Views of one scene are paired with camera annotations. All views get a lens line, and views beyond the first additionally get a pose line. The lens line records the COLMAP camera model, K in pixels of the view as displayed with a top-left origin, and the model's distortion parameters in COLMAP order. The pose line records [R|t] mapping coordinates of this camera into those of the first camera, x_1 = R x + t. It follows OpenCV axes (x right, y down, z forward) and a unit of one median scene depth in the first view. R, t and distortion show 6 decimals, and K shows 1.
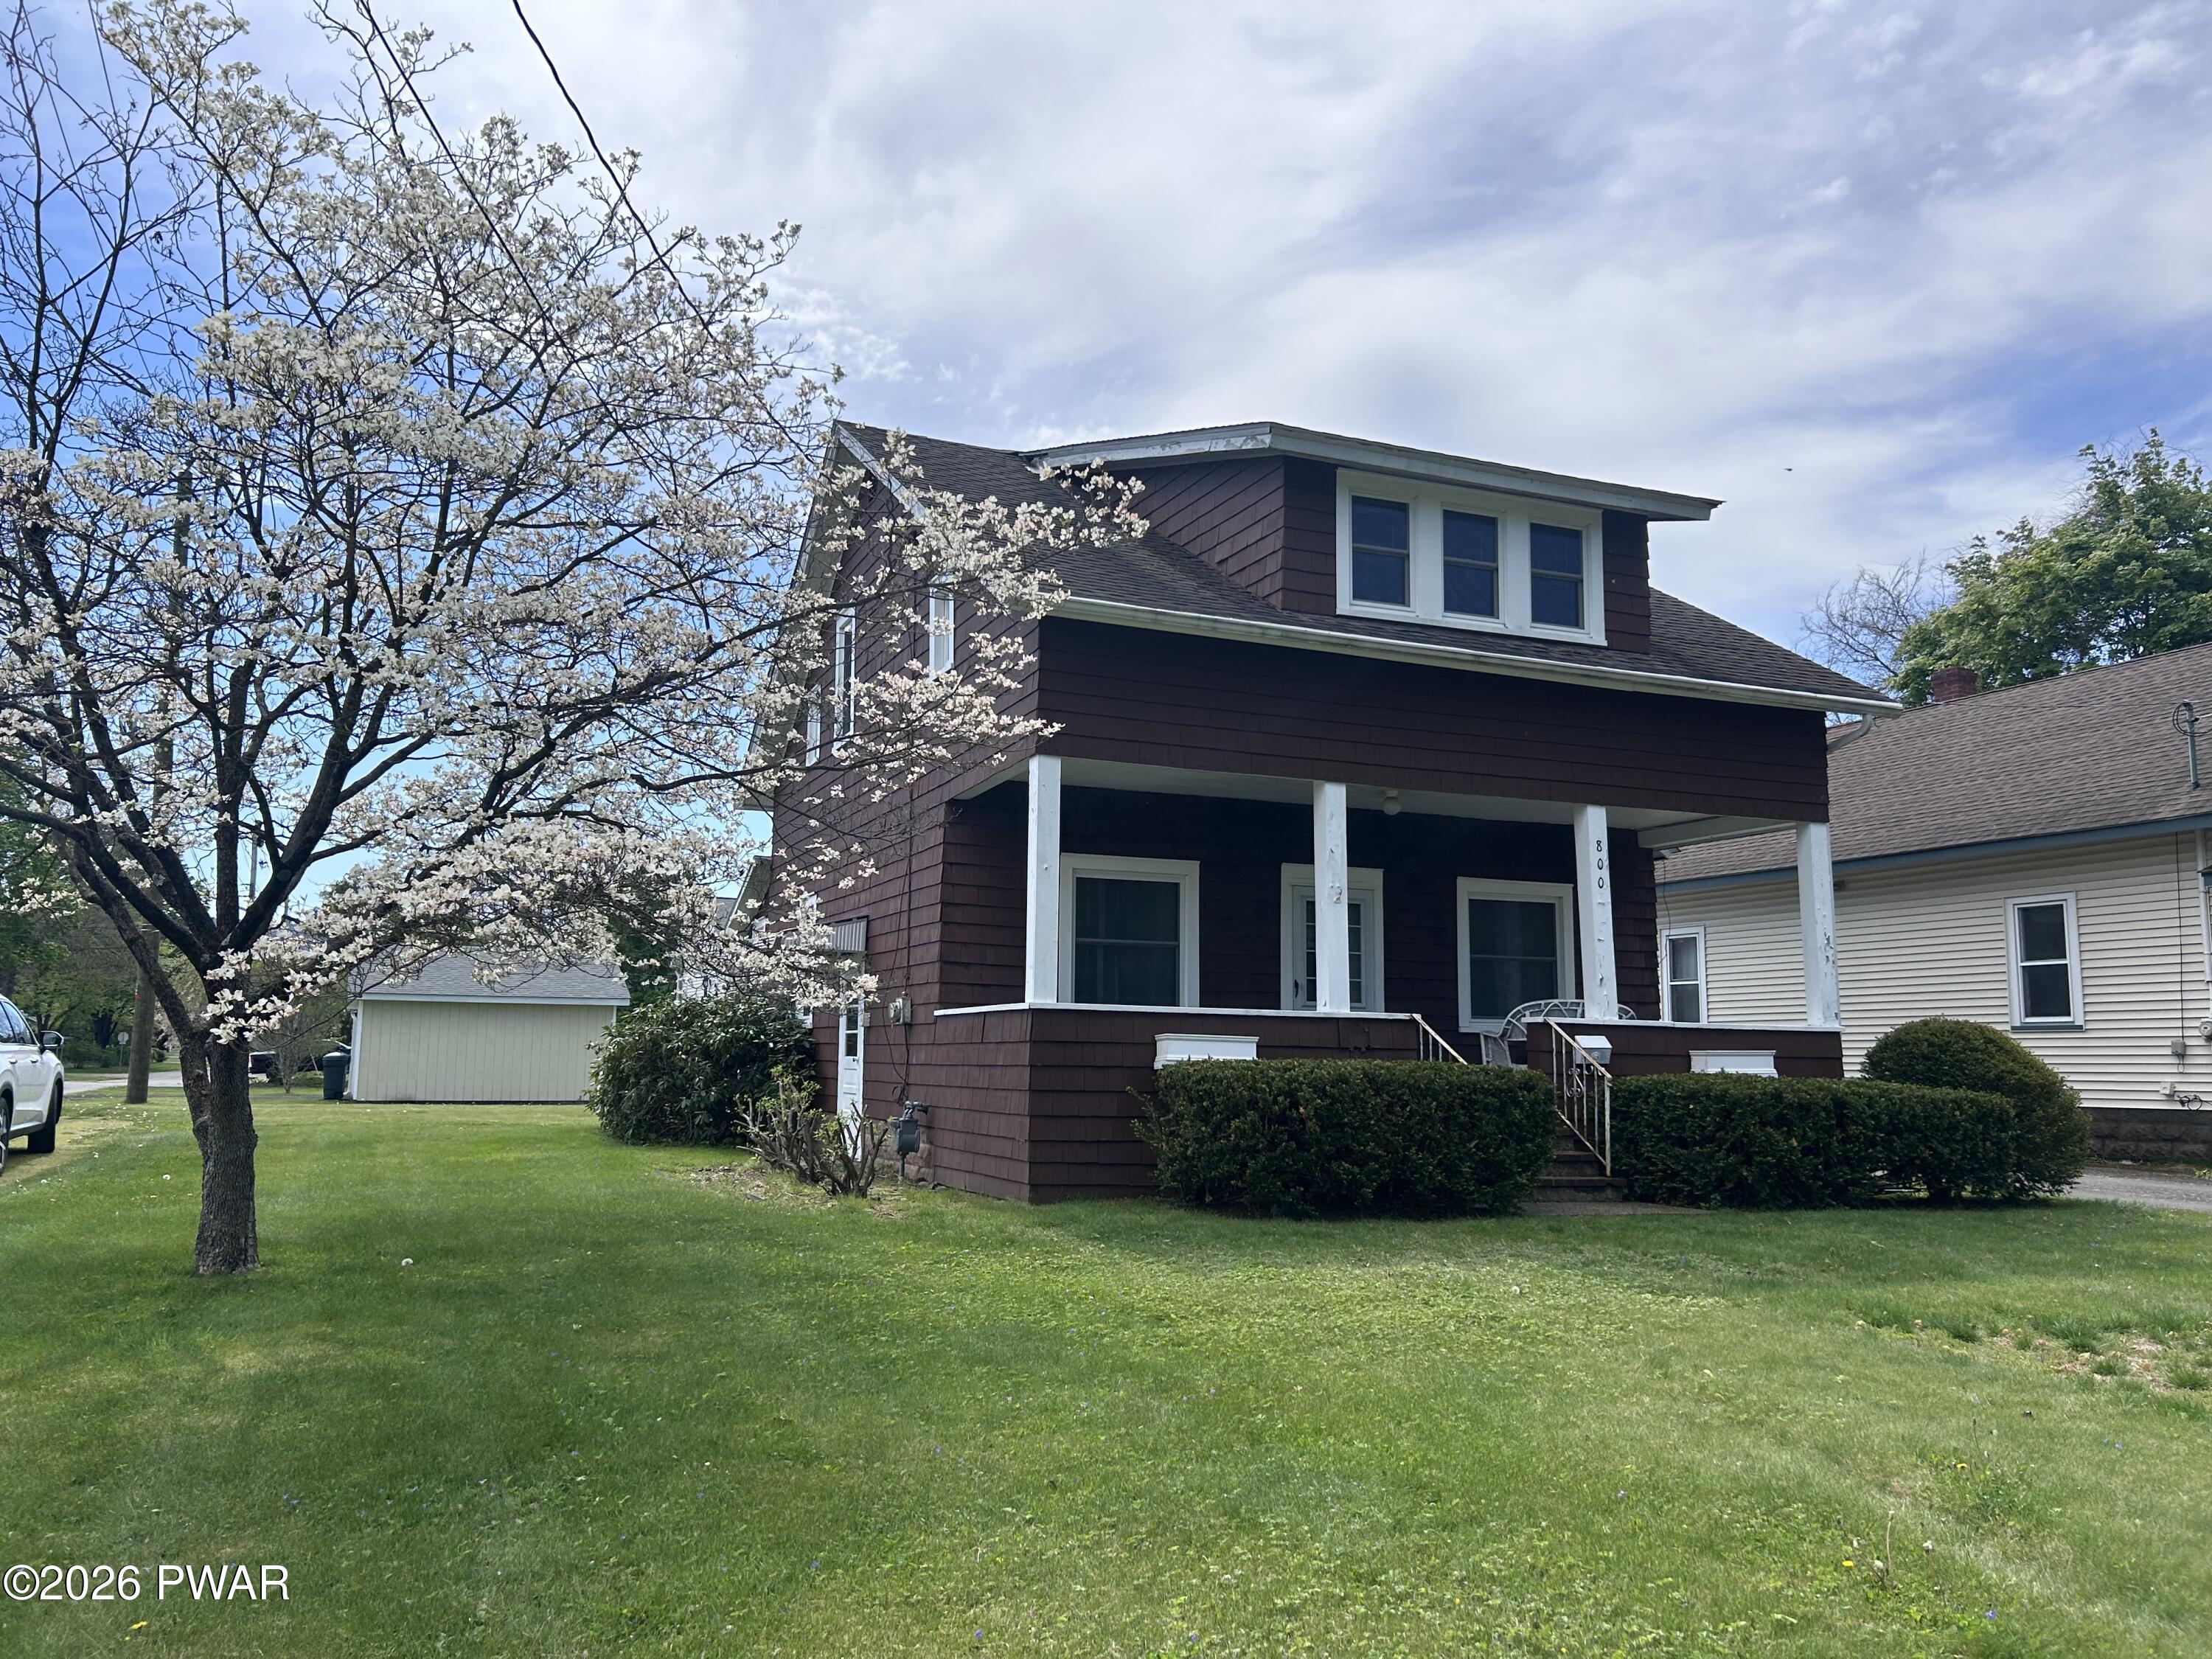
lens RADIAL K [[1725.4, 0, 1100.6], [0, 1725.4, 826.5], [0, 0, 1]] dist [0.106599, -0.189418]
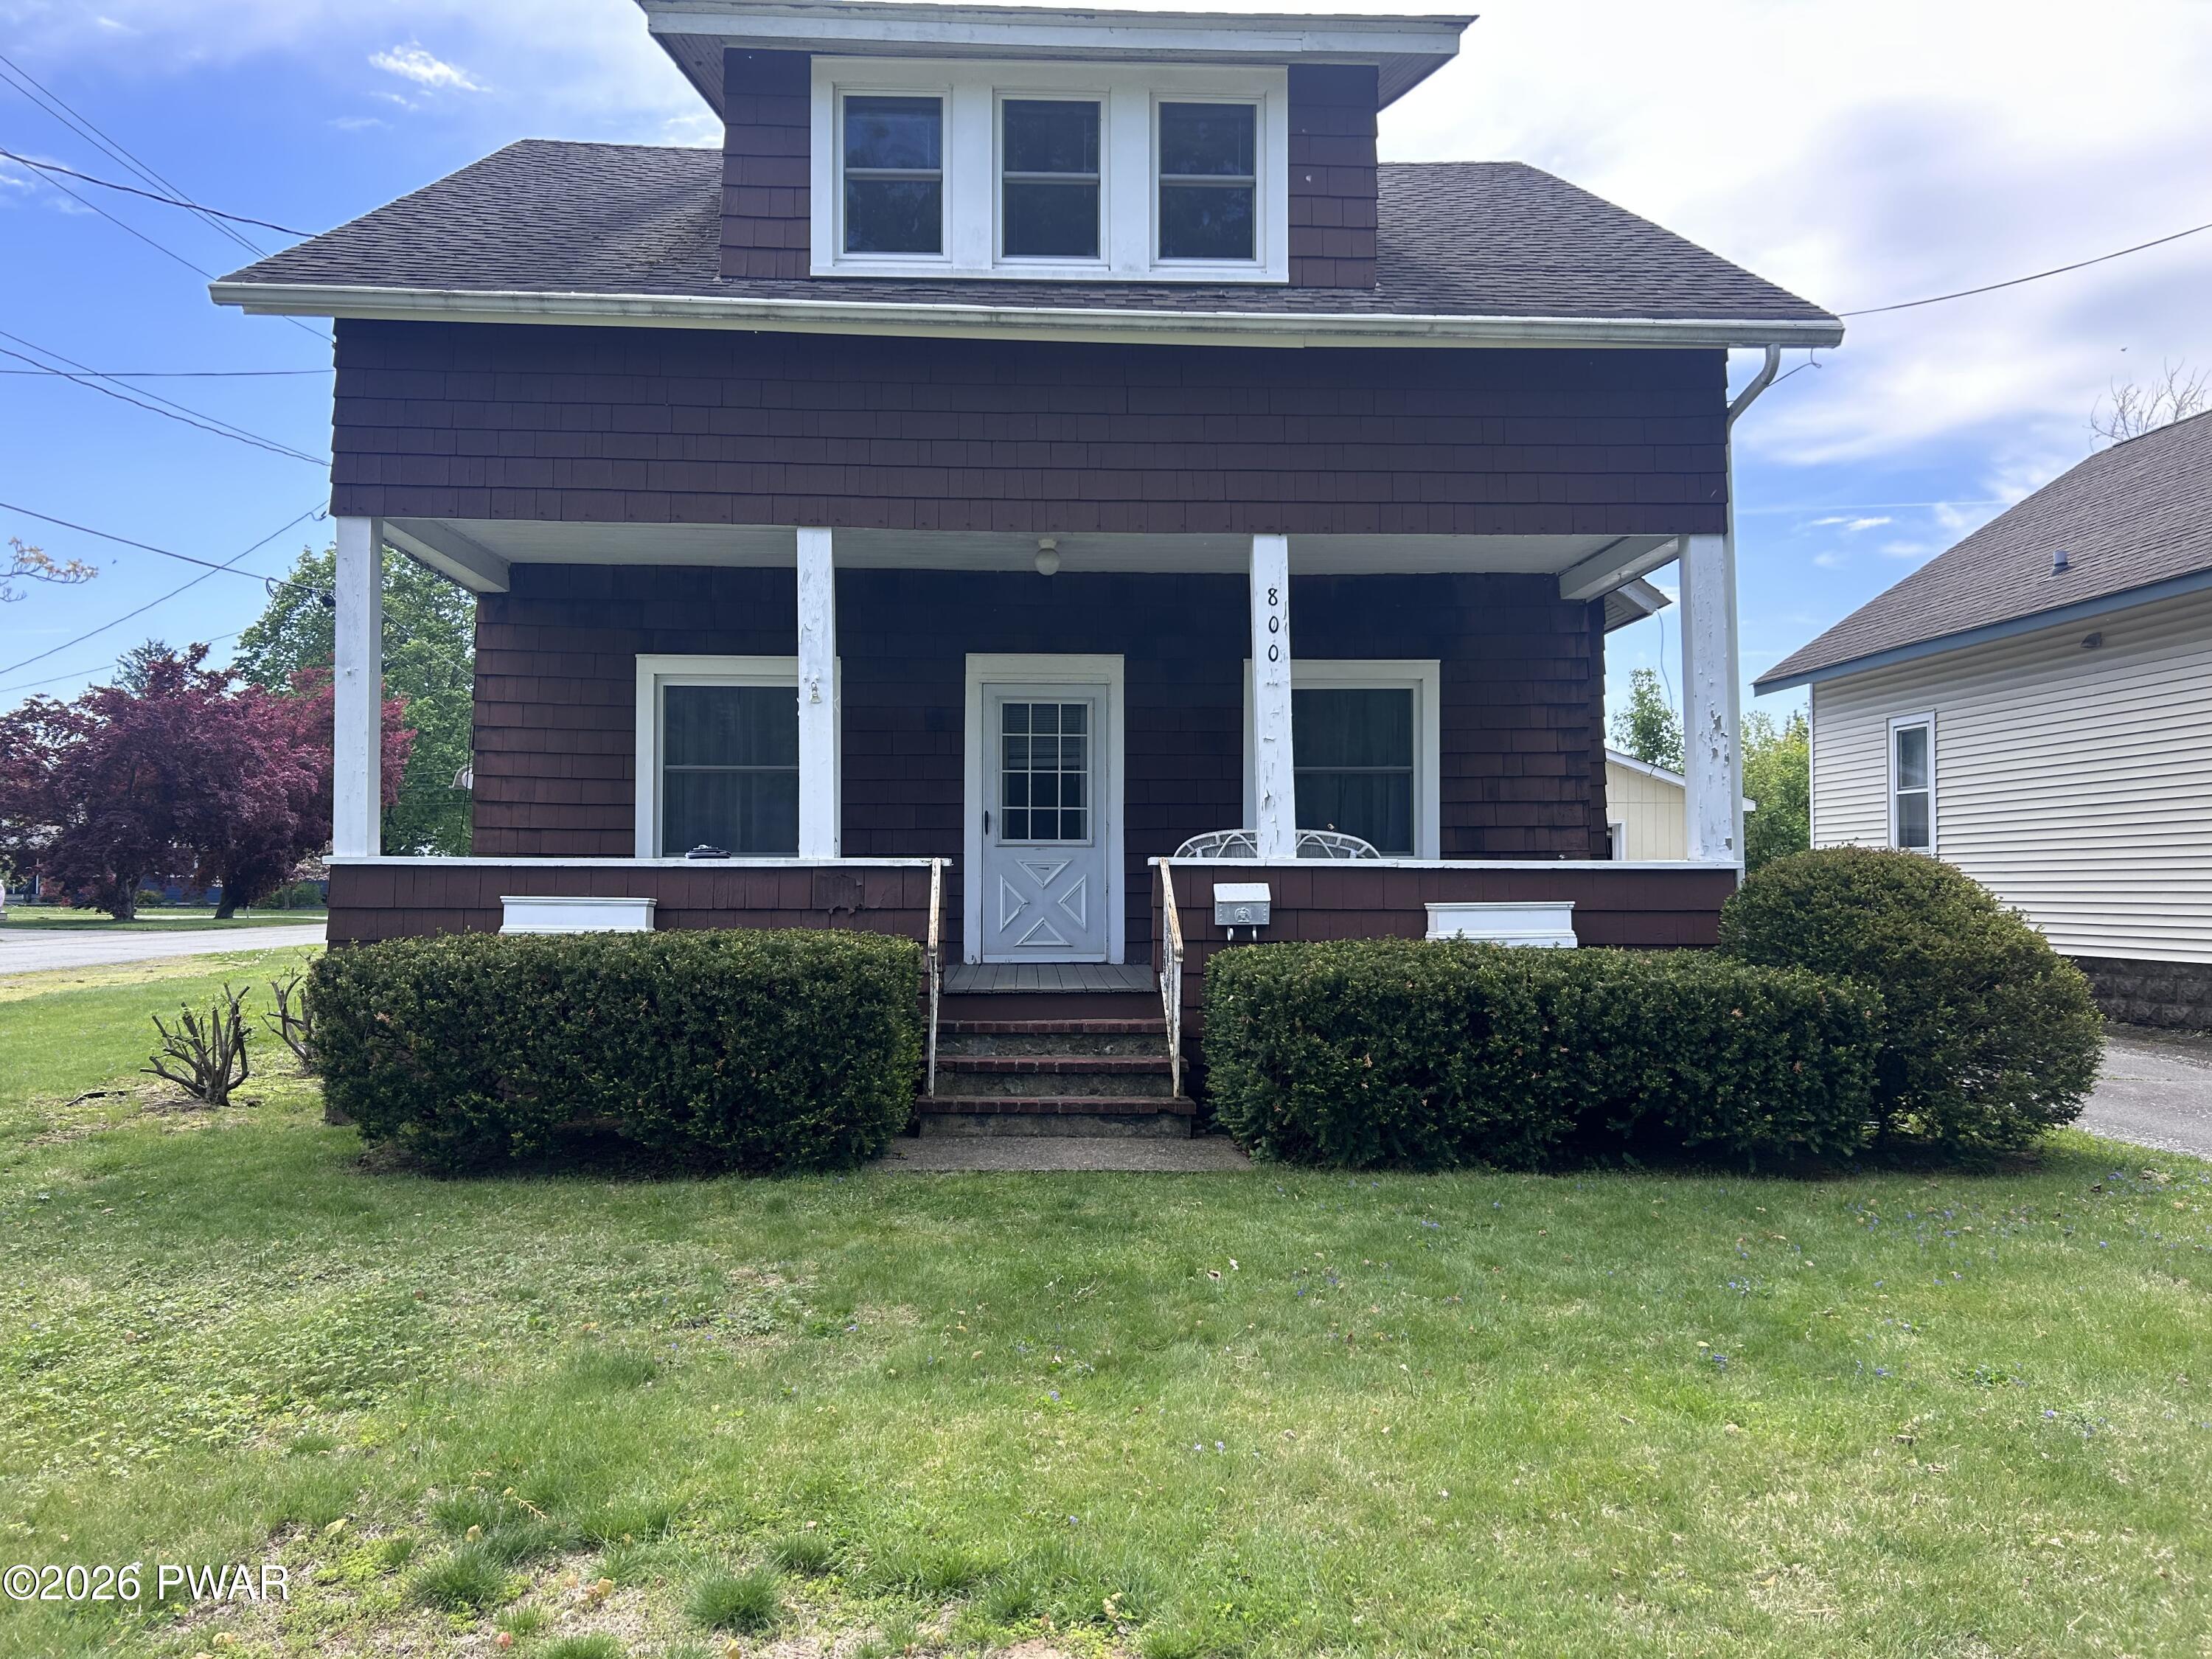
lens RADIAL K [[1725.4, 0, 1100.6], [0, 1725.4, 826.5], [0, 0, 1]] dist [0.106599, -0.189418]
pose [[0.935074, -0.019970, -0.353890, 0.461904], [0.056200, 0.994135, 0.092397, 0.033763], [0.349970, -0.106287, 0.930712, 0.363894]]
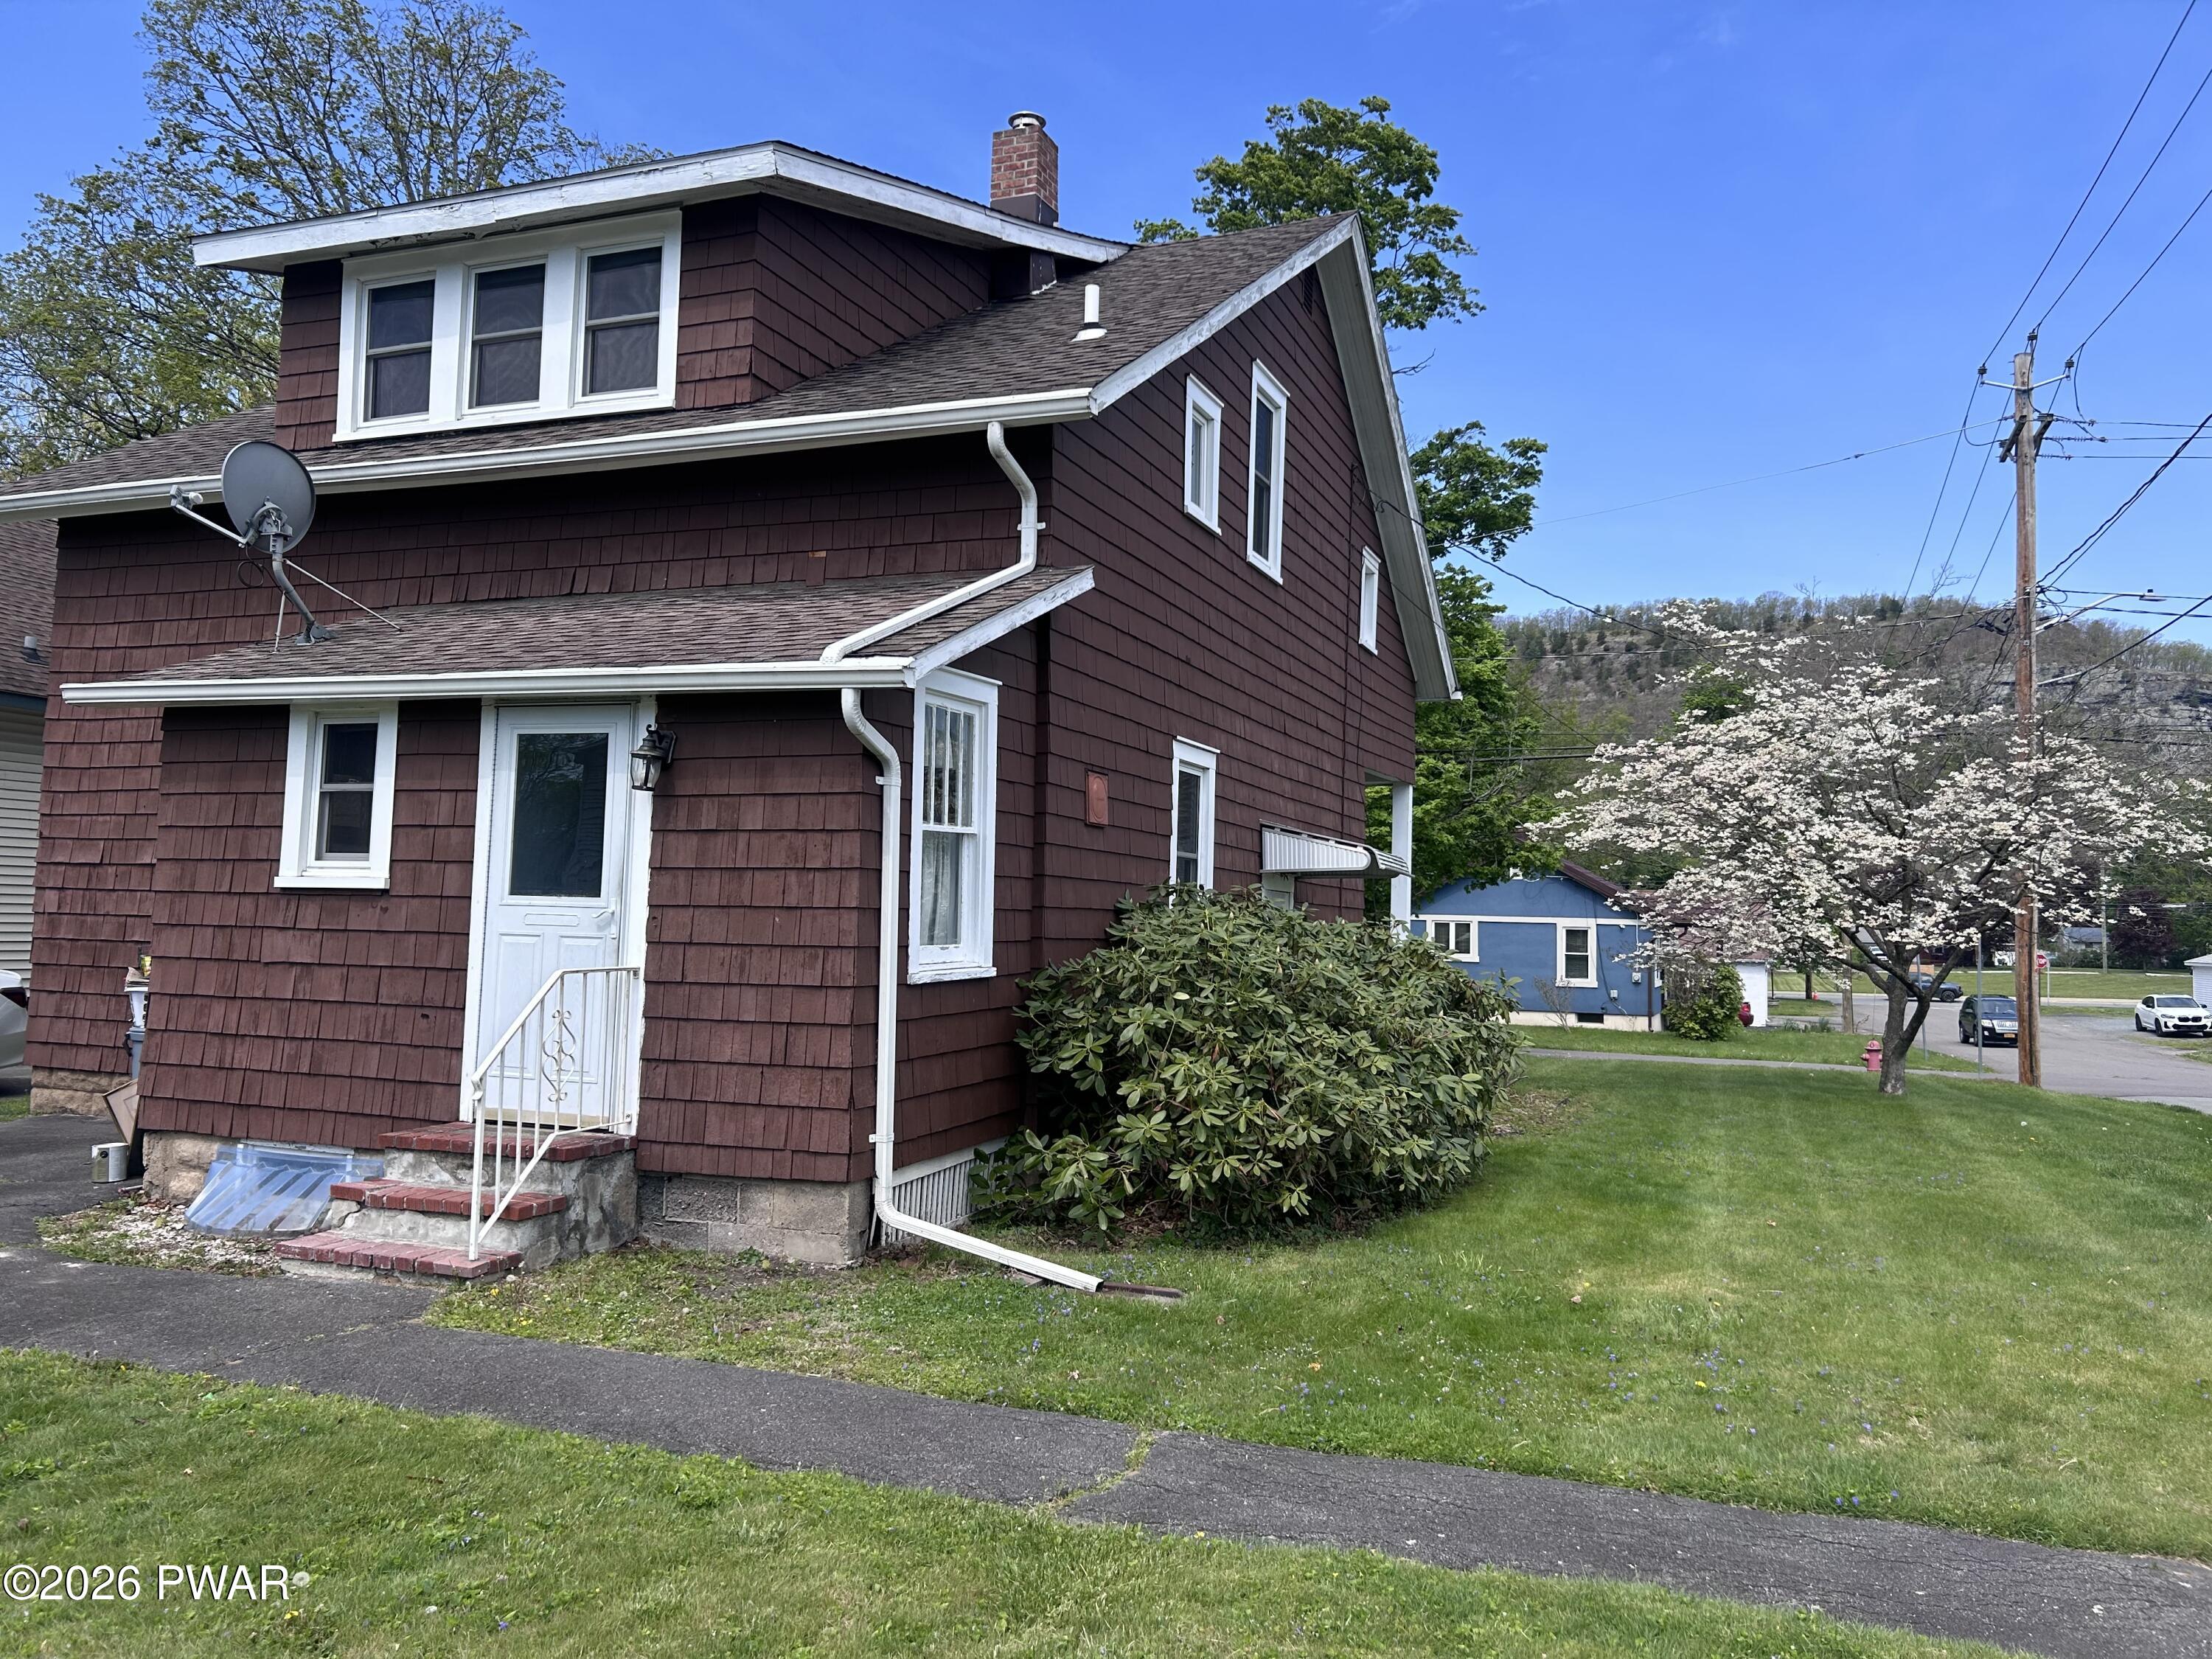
lens RADIAL K [[1725.4, 0, 1100.6], [0, 1725.4, 826.5], [0, 0, 1]] dist [0.106599, -0.189418]
pose [[0.734275, -0.042545, -0.677518, 0.908272], [0.093422, 0.994871, 0.038775, 0.054687], [0.672393, -0.091767, 0.734484, 0.600466]]
